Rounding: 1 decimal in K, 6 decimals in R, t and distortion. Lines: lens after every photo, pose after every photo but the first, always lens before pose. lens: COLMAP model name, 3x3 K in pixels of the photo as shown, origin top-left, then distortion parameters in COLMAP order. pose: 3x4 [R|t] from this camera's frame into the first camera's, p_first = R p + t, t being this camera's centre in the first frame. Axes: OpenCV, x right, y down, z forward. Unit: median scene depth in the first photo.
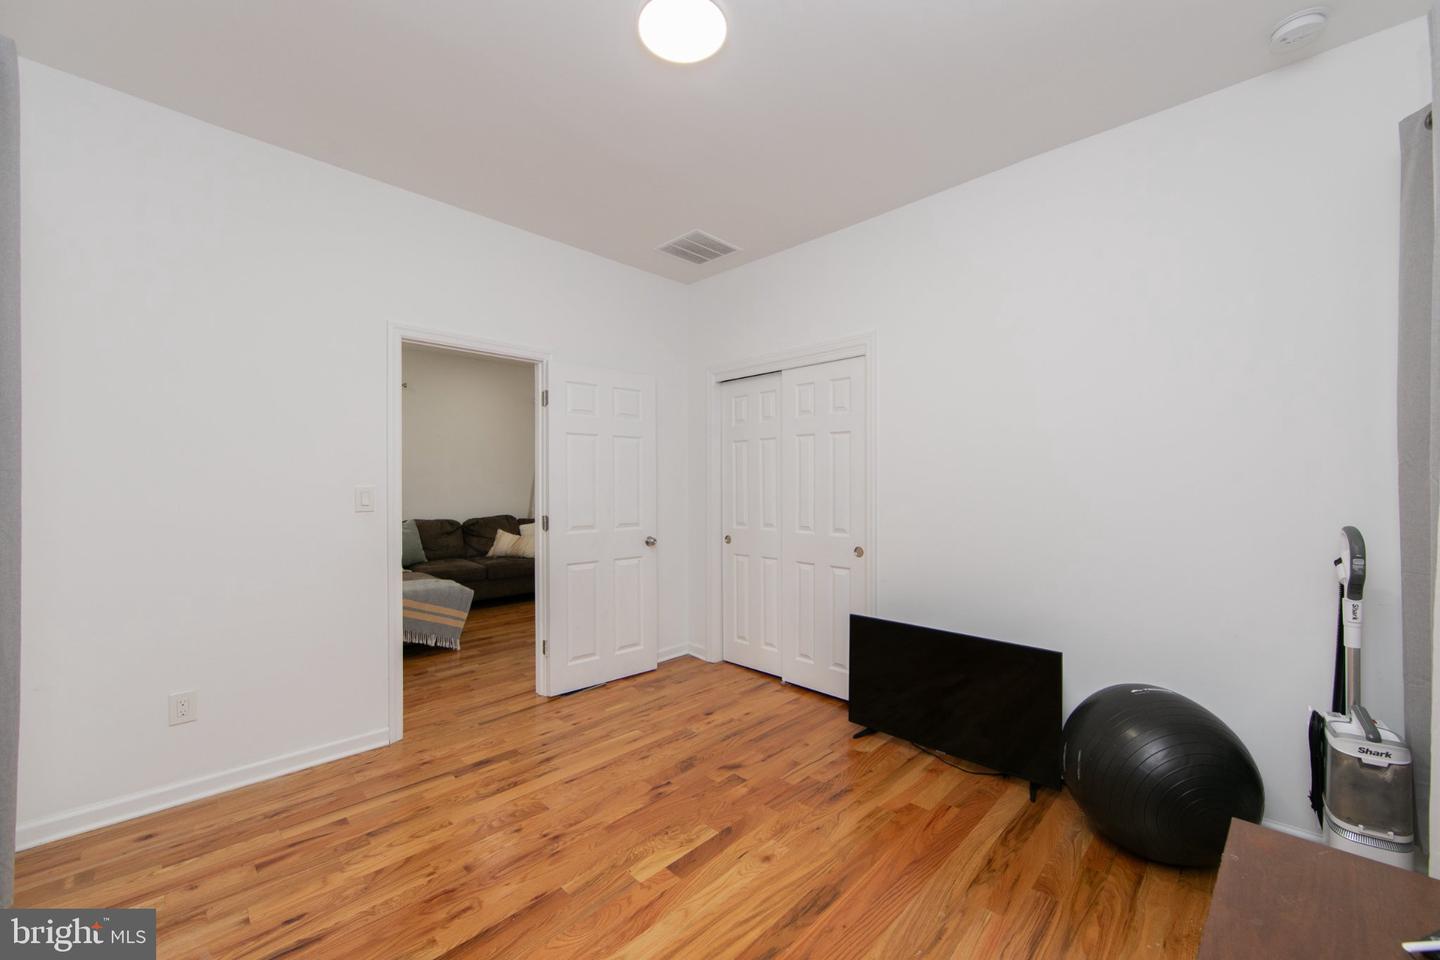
lens RADIAL K [[582.3, 0, 720.9], [0, 582.3, 483.0], [0, 0, 1]] dist [0.000028, 0.000185]
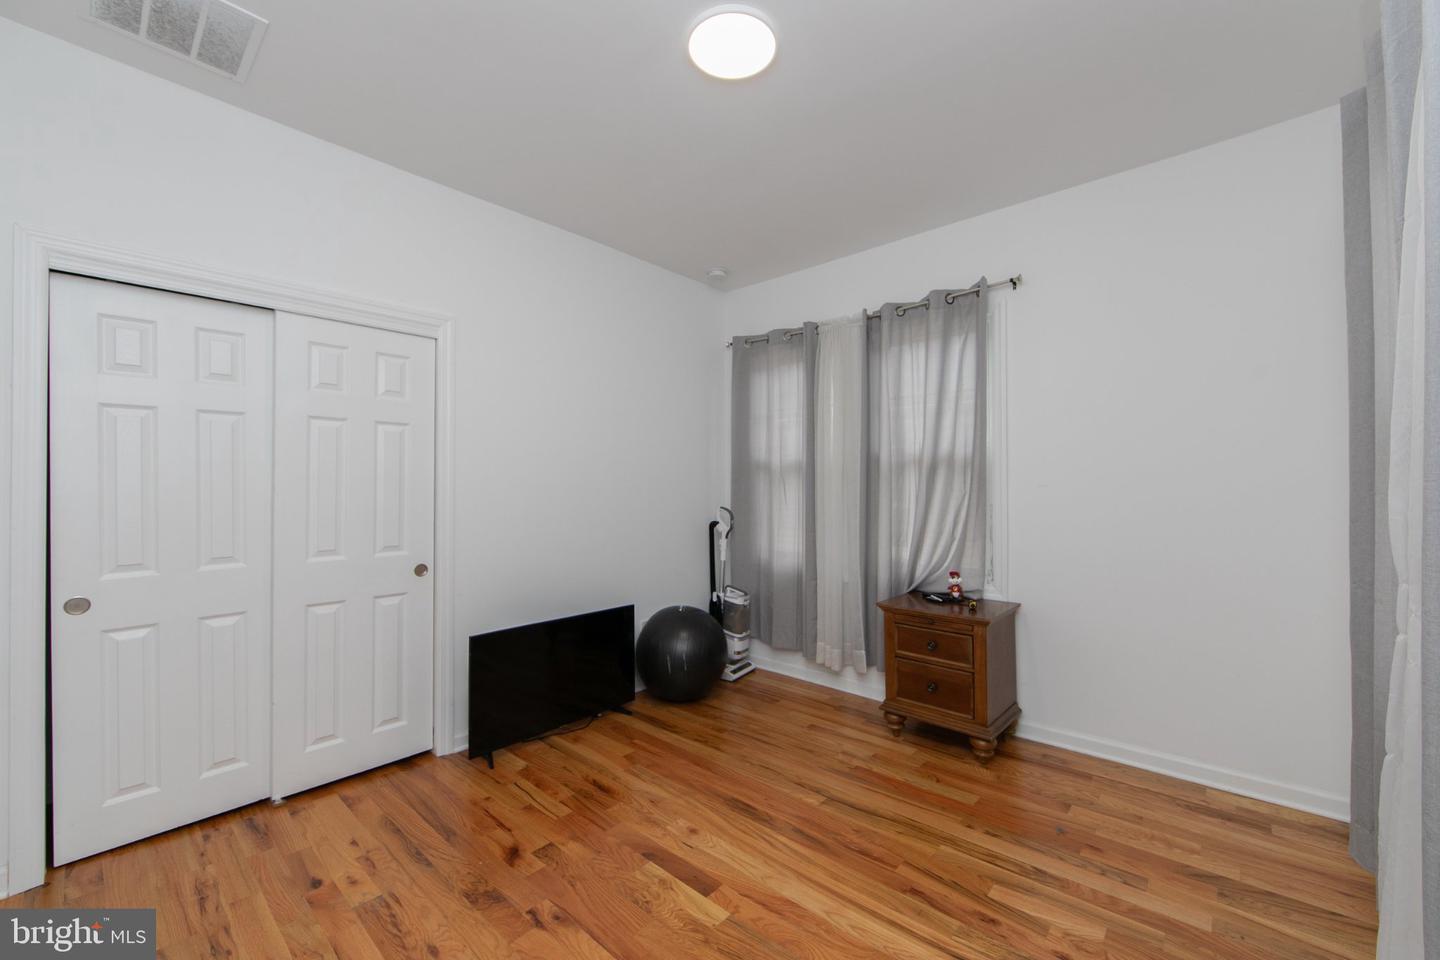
lens RADIAL K [[582.3, 0, 720.9], [0, 582.3, 483.0], [0, 0, 1]] dist [0.000028, 0.000185]
pose [[-0.070030, 0.007160, 0.997519, -0.824699], [0.000618, 0.999974, -0.007134, -0.000055], [-0.997545, 0.000117, -0.070033, 0.828915]]
